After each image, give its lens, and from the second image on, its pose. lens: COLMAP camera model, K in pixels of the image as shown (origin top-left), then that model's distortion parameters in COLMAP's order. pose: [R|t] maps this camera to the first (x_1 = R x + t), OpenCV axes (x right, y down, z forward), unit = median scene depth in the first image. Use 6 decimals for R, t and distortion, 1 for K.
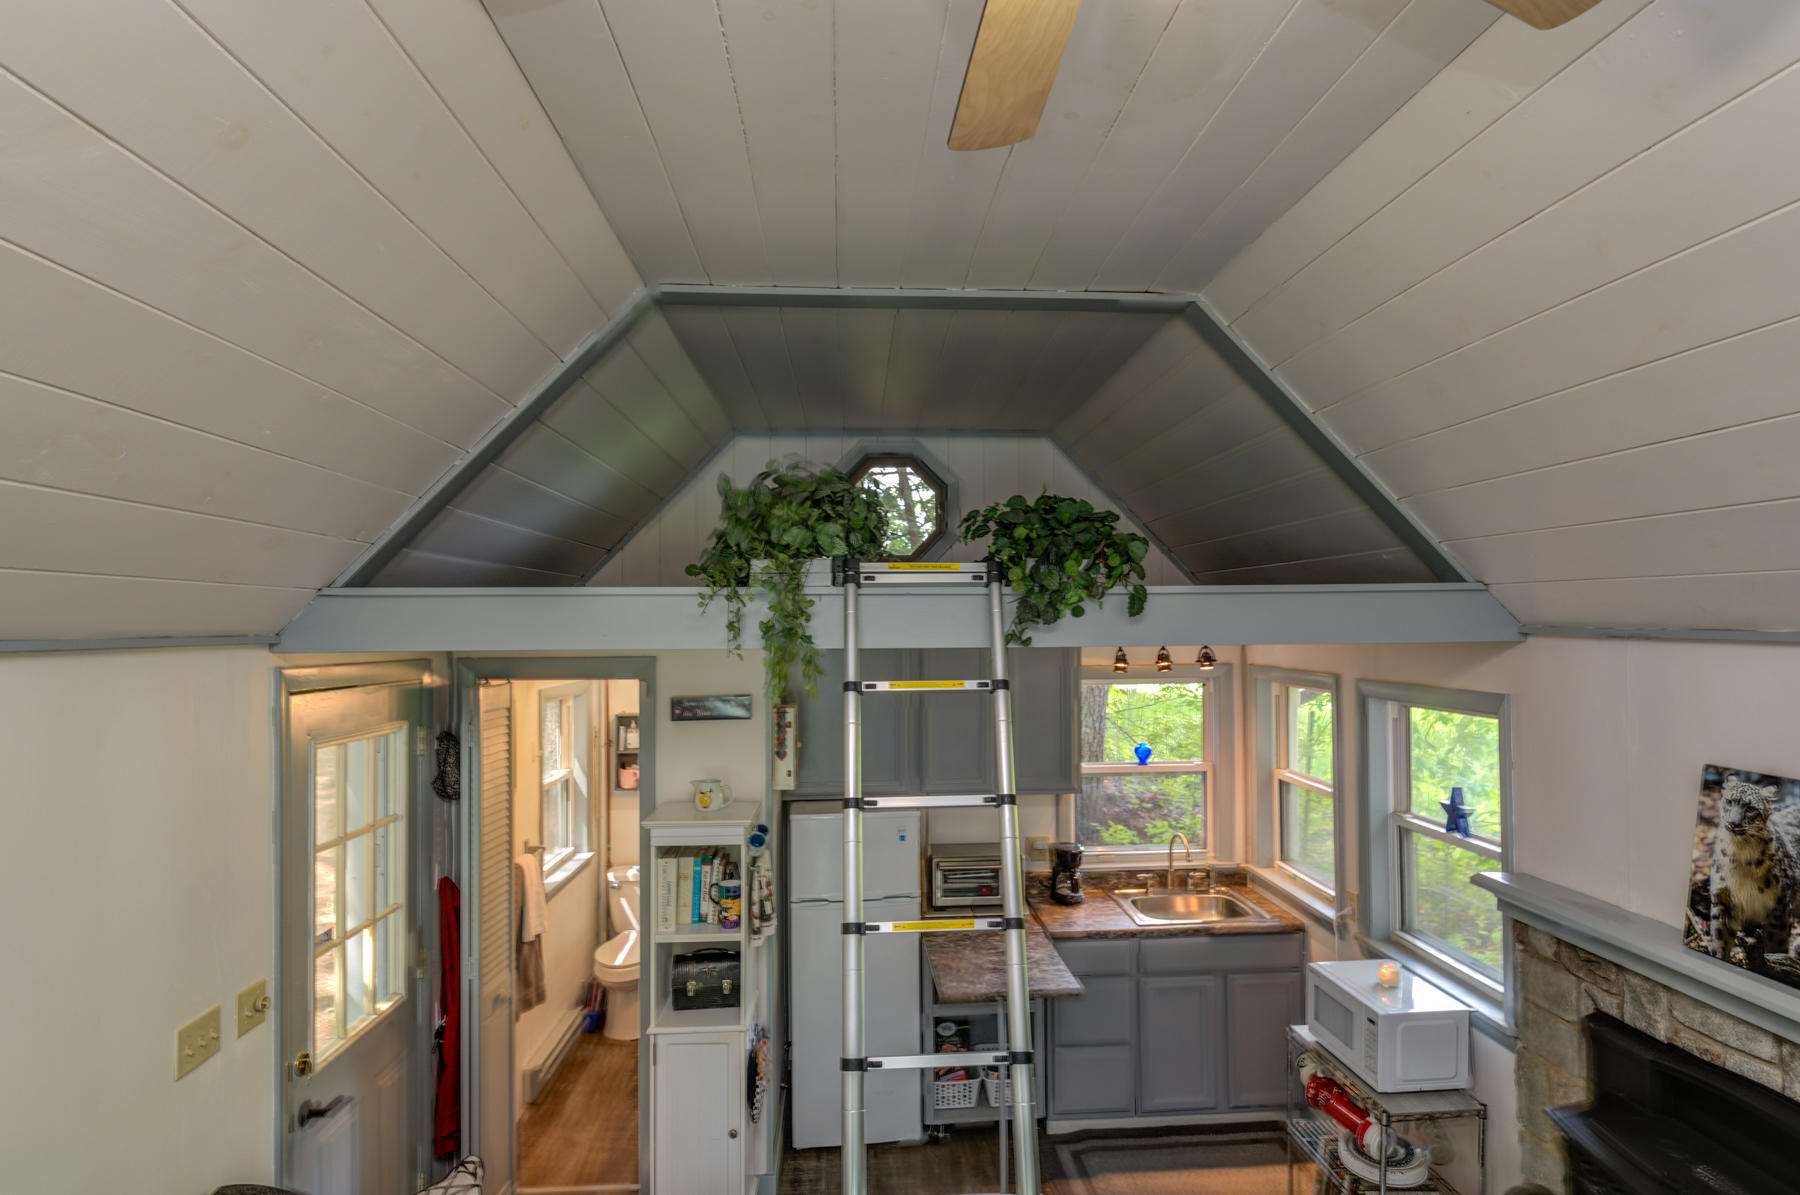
lens RADIAL K [[982.2, 0, 902.0], [0, 982.2, 608.1], [0, 0, 1]] dist [0.004092, -0.005165]
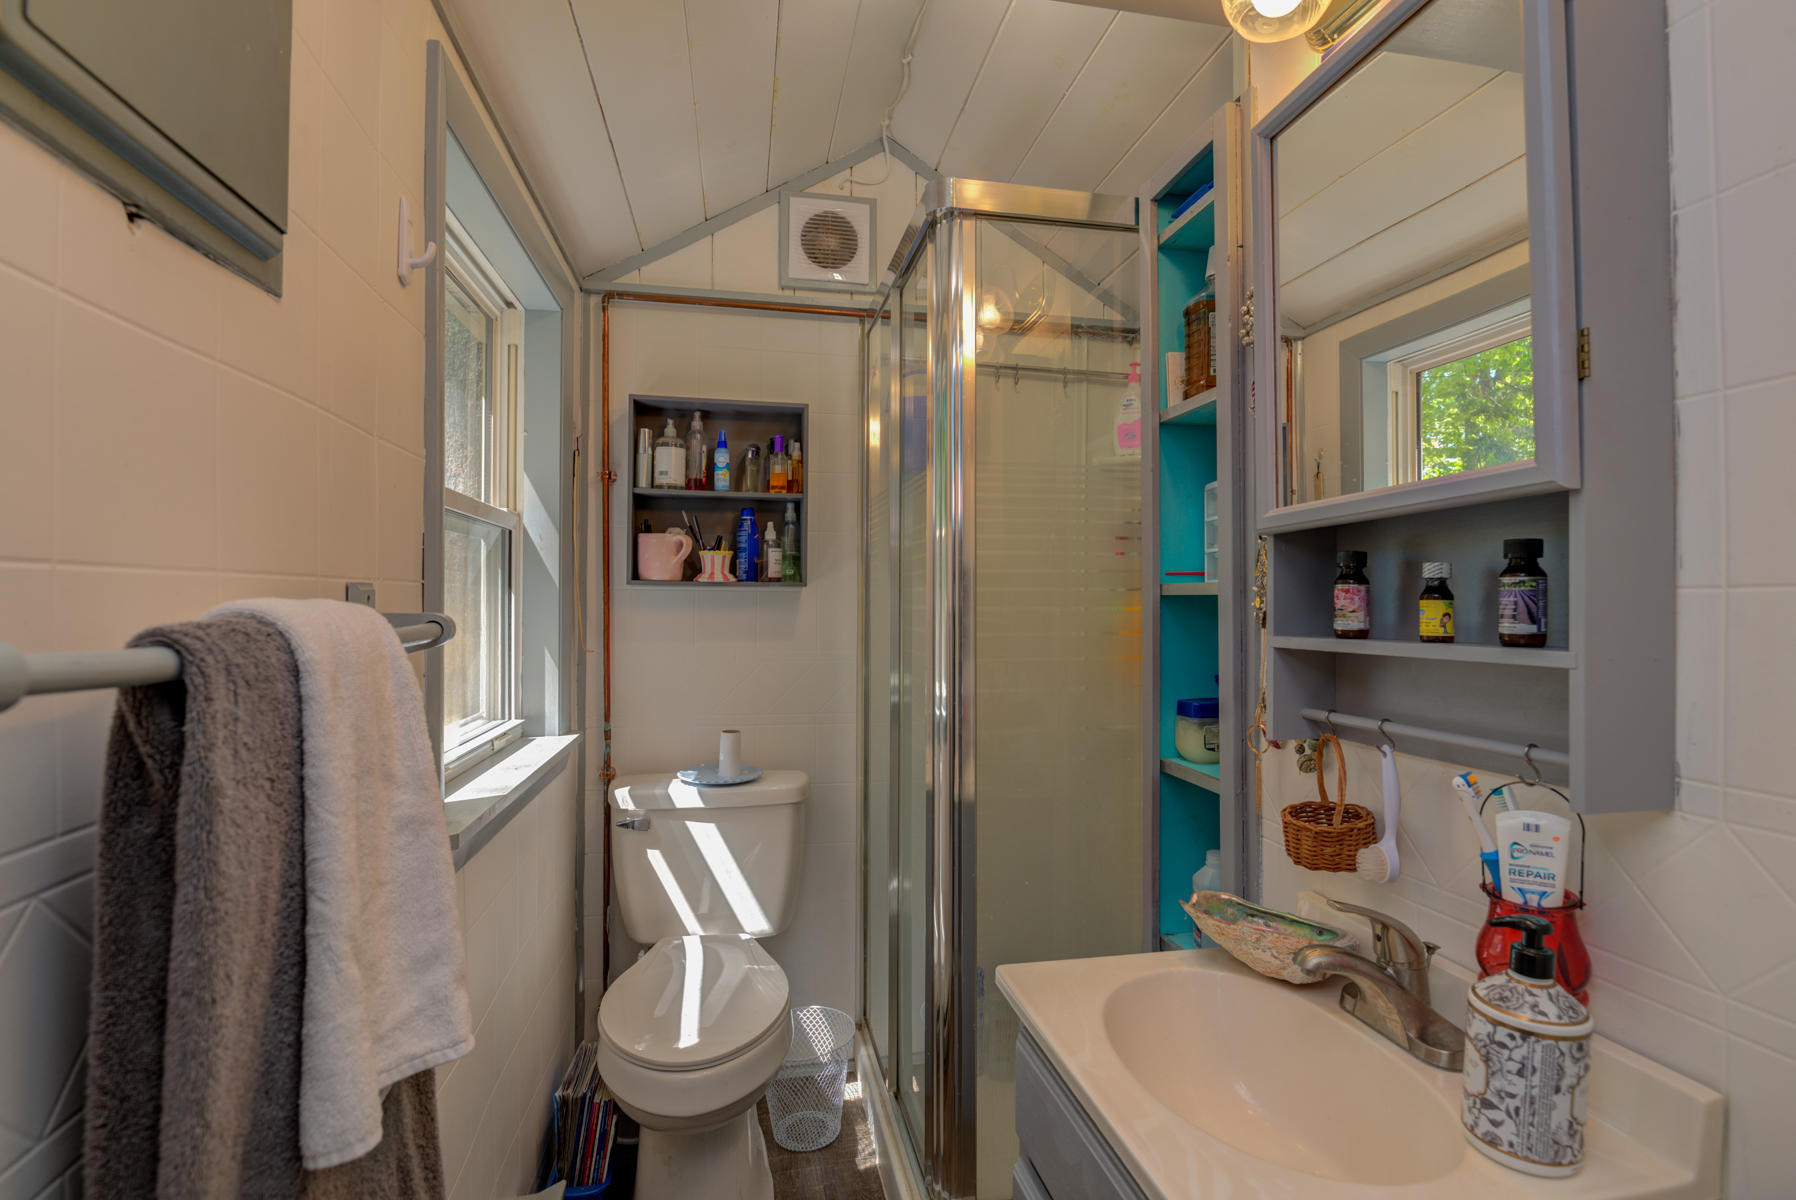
lens RADIAL K [[882.5, 0, 898.0], [0, 882.5, 612.1], [0, 0, 1]] dist [-0.016087, -0.001457]
pose [[0.991451, 0.003907, 0.130420, -0.476411], [-0.002900, 0.999964, -0.007912, 0.413190], [-0.130446, 0.007466, 0.991427, 1.308950]]
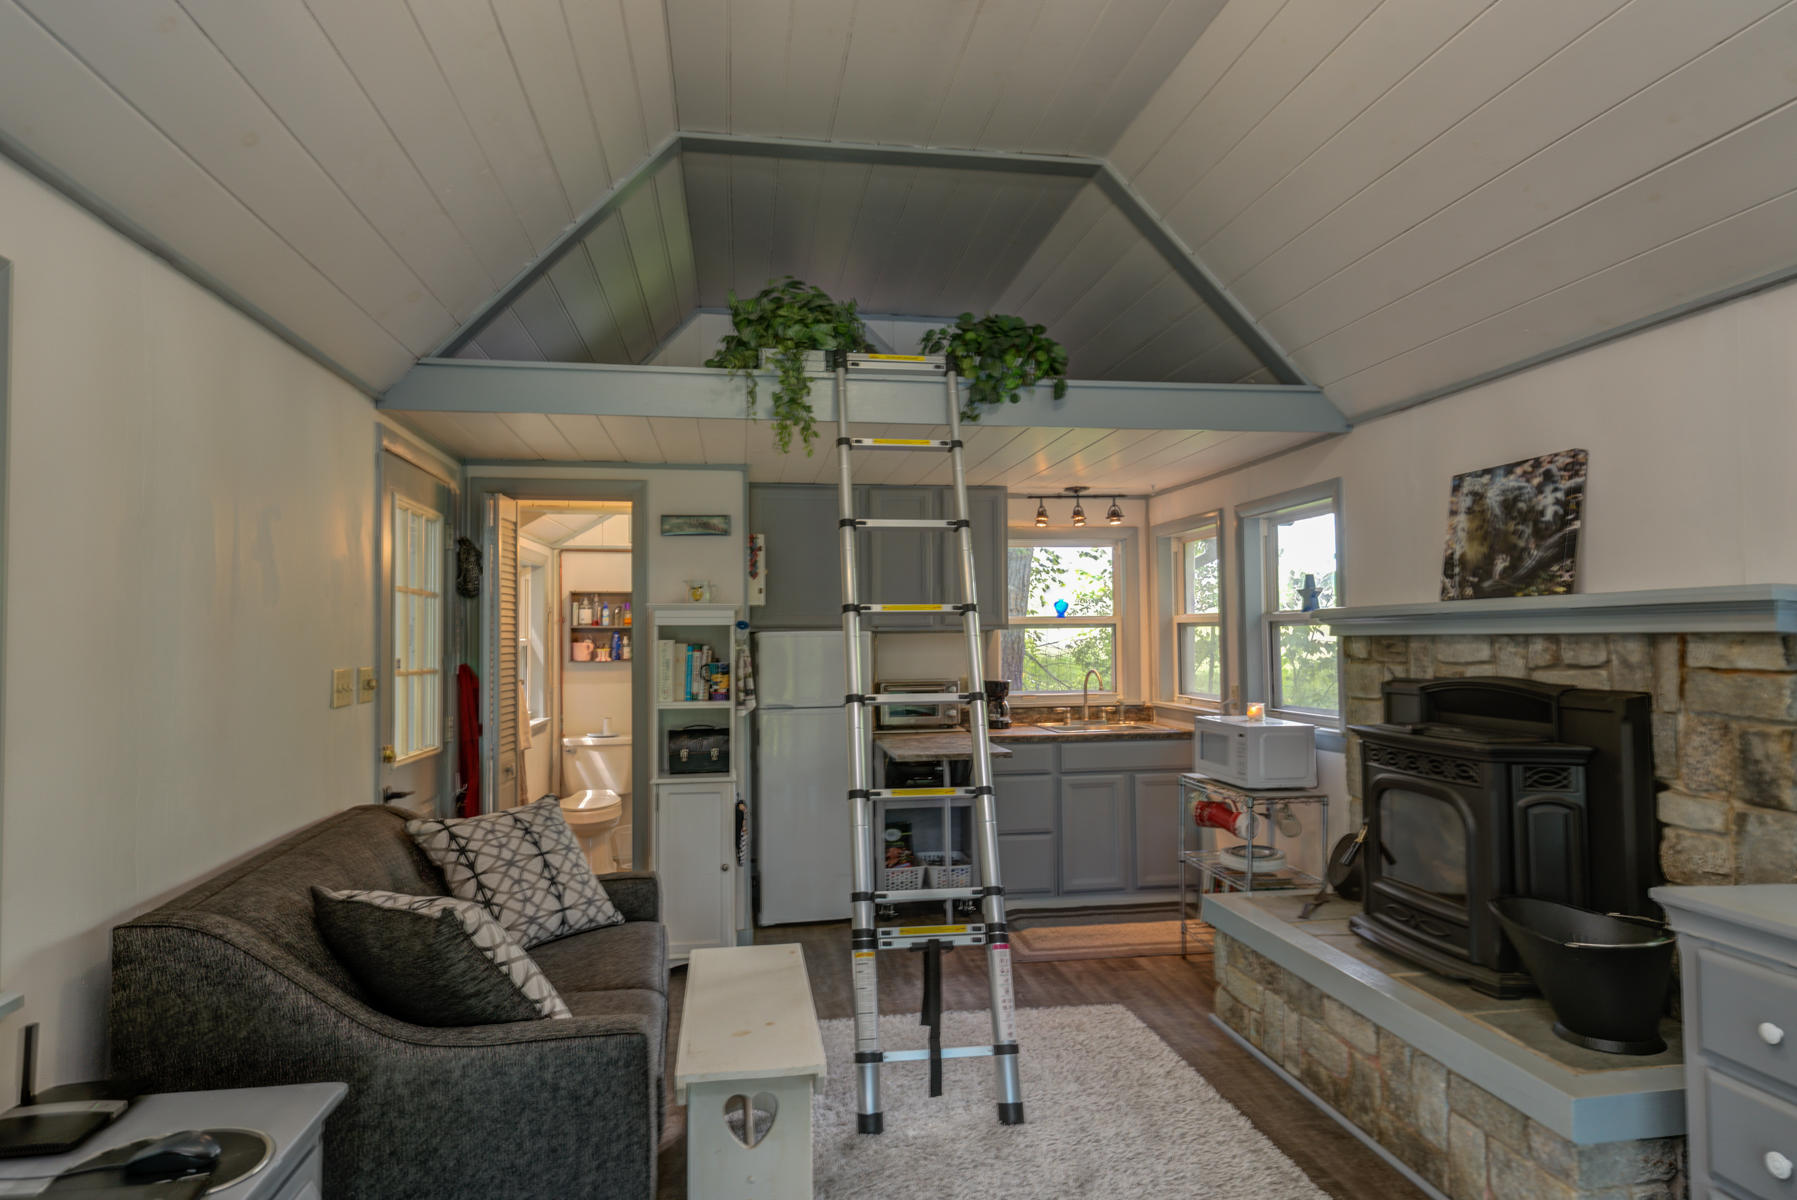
lens RADIAL K [[1081.0, 0, 894.1], [0, 1081.0, 602.5], [0, 0, 1]] dist [0.021143, 0.000604]
pose [[0.995599, -0.001577, 0.093704, -0.111293], [0.003175, 0.999852, -0.016916, 0.293218], [-0.093663, 0.017139, 0.995456, -0.393241]]
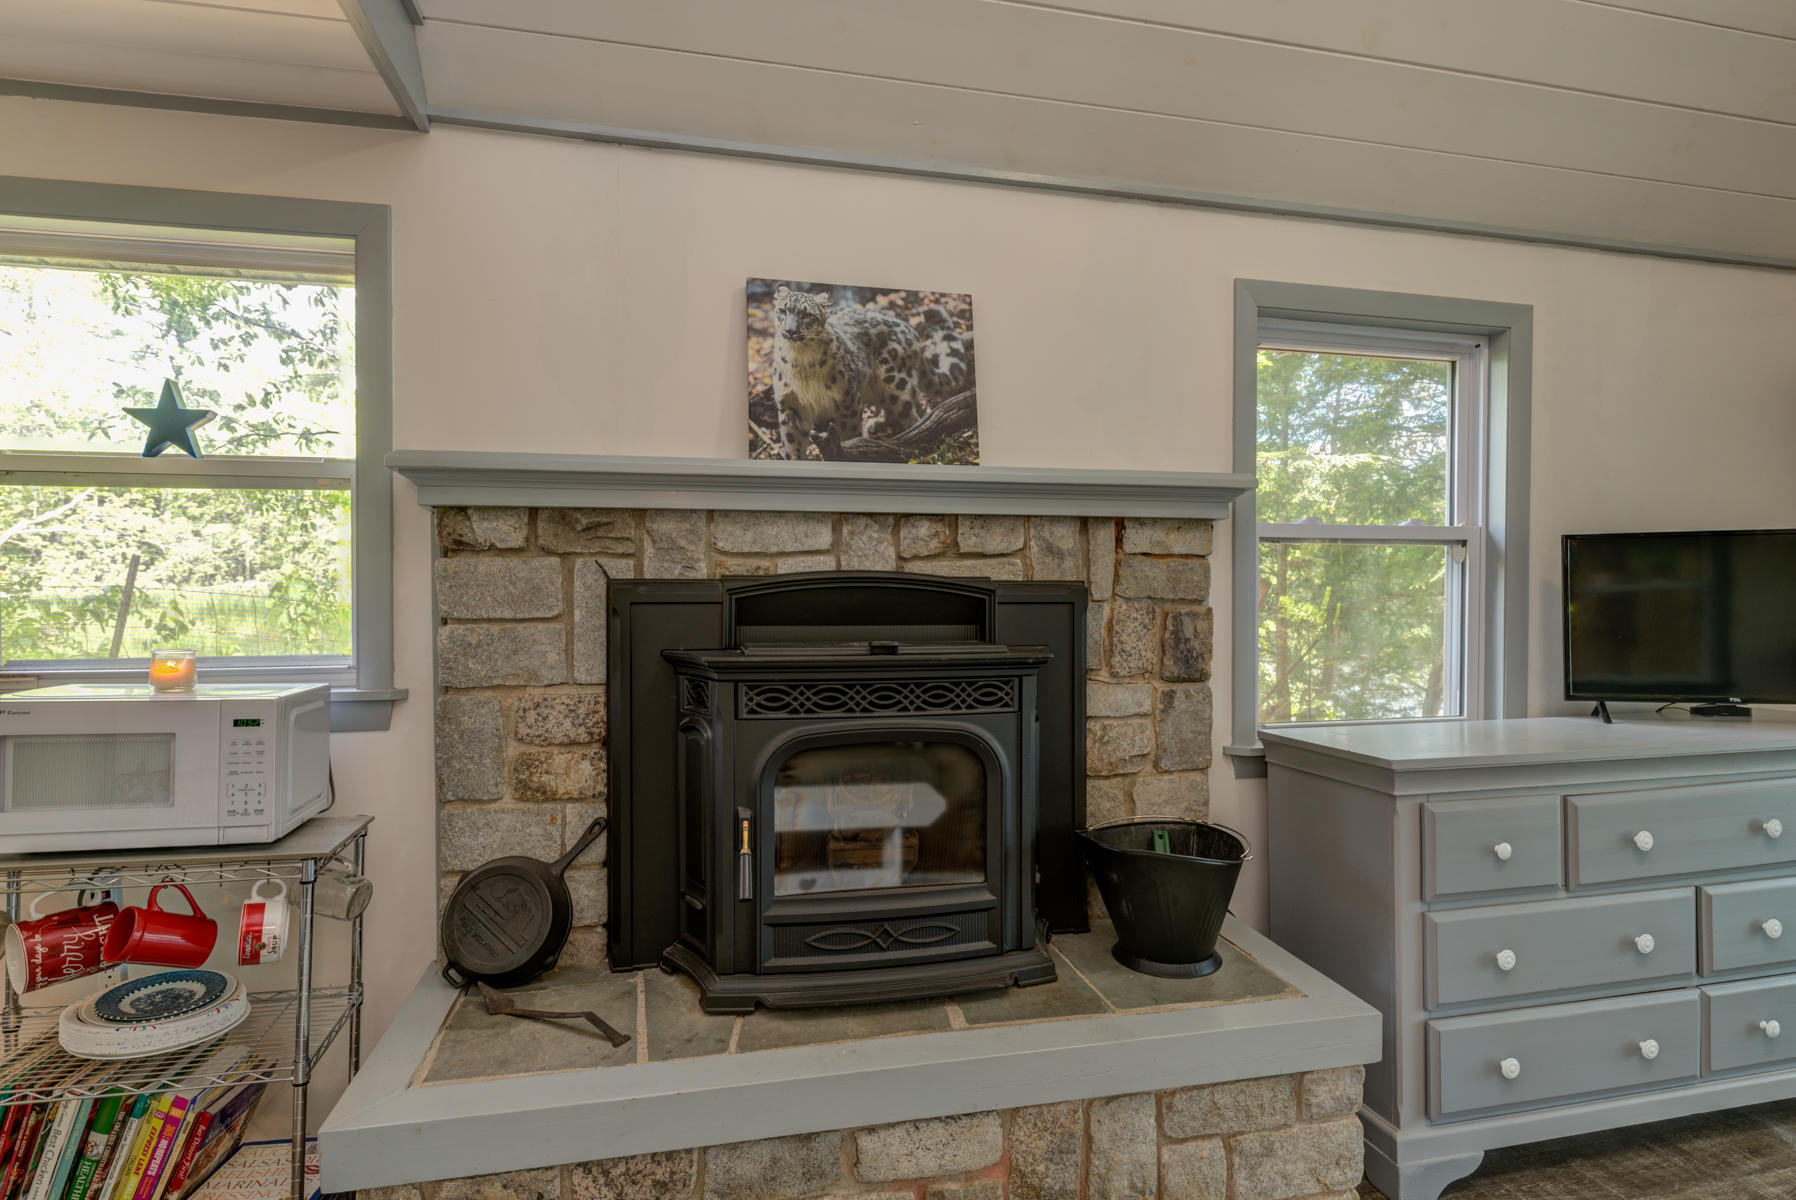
lens RADIAL K [[980.0, 0, 913.2], [0, 980.0, 590.1], [0, 0, 1]] dist [0.004092, -0.005165]
pose [[-0.177152, 0.004474, 0.984173, -0.127530], [-0.017341, 0.999820, -0.007667, 0.376046], [-0.984031, -0.018425, -0.177042, 0.803515]]
